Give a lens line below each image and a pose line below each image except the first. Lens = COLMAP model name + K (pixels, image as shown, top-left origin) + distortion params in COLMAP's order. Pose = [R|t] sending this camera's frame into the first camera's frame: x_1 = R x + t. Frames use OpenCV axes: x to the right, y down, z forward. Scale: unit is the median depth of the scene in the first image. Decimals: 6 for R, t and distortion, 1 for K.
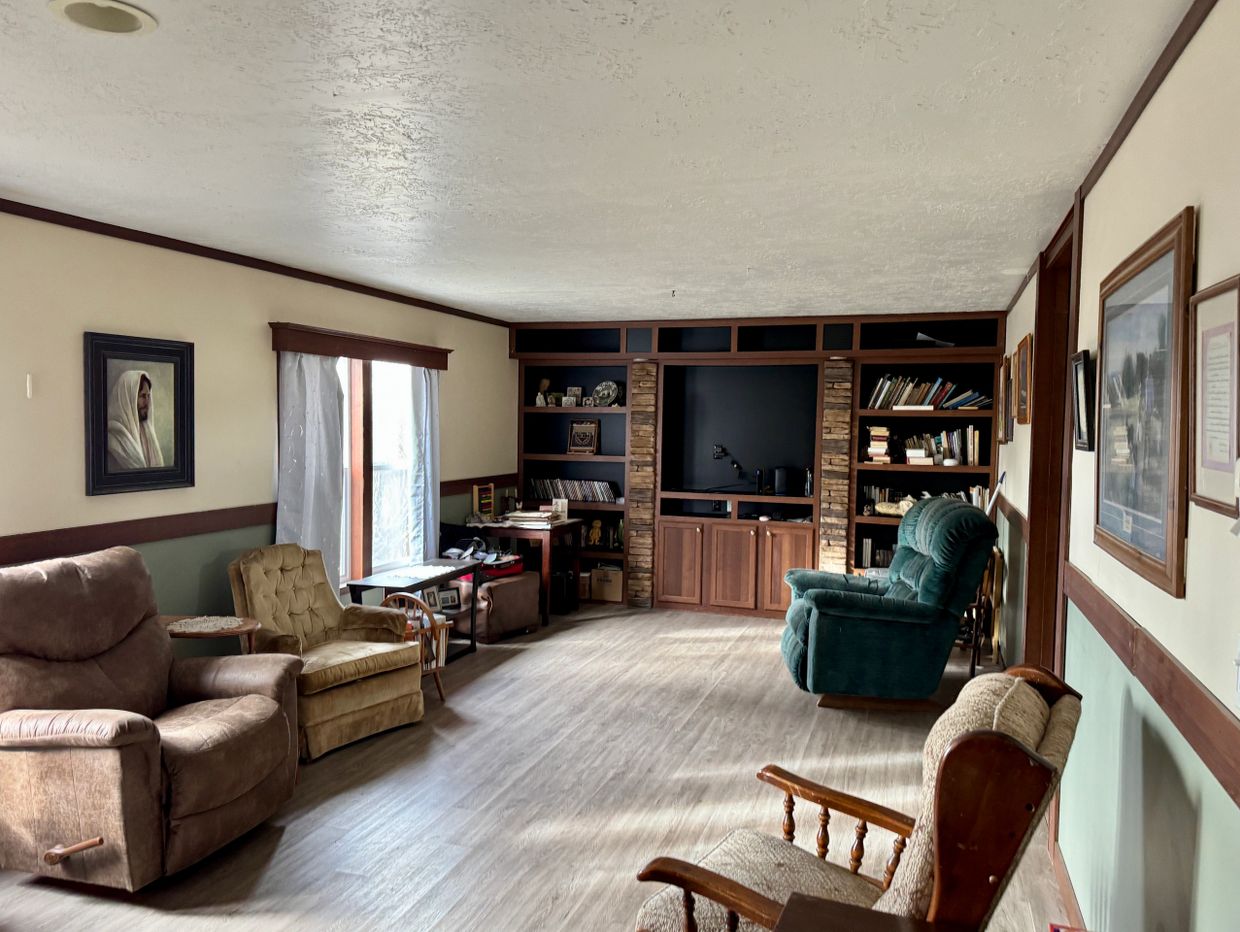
lens RADIAL K [[941.8, 0, 604.1], [0, 941.8, 465.0], [0, 0, 1]] dist [0.047353, -0.111539]
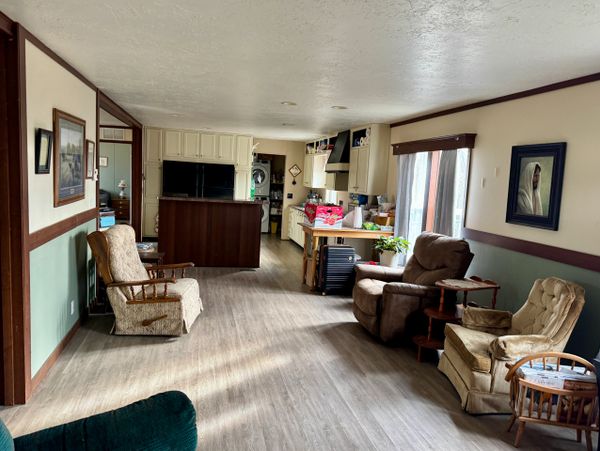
lens RADIAL K [[455.7, 0, 292.3], [0, 455.7, 225.0], [0, 0, 1]] dist [0.047353, -0.111539]
pose [[-0.859496, 0.005399, -0.511114, 0.382062], [-0.080594, 0.986005, 0.145944, -0.070213], [0.504748, 0.166631, -0.847032, 1.533983]]
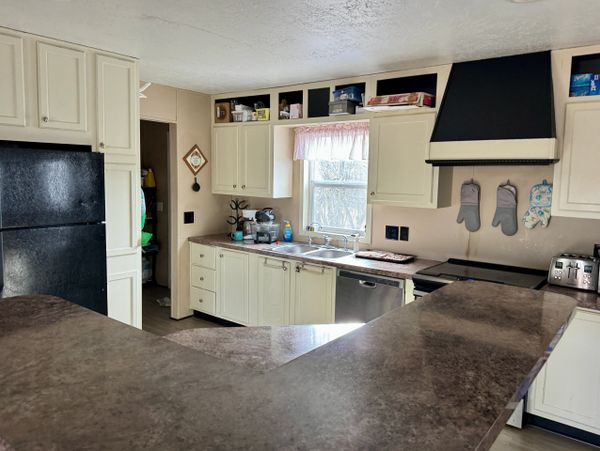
lens RADIAL K [[455.7, 0, 292.3], [0, 455.7, 225.0], [0, 0, 1]] dist [0.047353, -0.111539]
pose [[-0.327116, 0.081054, -0.941502, 0.243824], [-0.074385, 0.991015, 0.111161, -0.031622], [0.942052, 0.106396, -0.318148, 0.832567]]
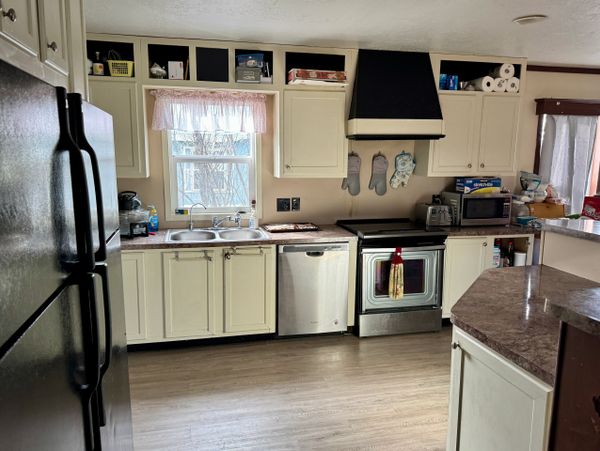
lens RADIAL K [[455.7, 0, 292.3], [0, 455.7, 225.0], [0, 0, 1]] dist [0.047353, -0.111539]
pose [[0.537462, 0.114954, -0.835416, 0.187281], [-0.041632, 0.993074, 0.109864, -0.013477], [0.842260, -0.024267, 0.538525, 0.562270]]
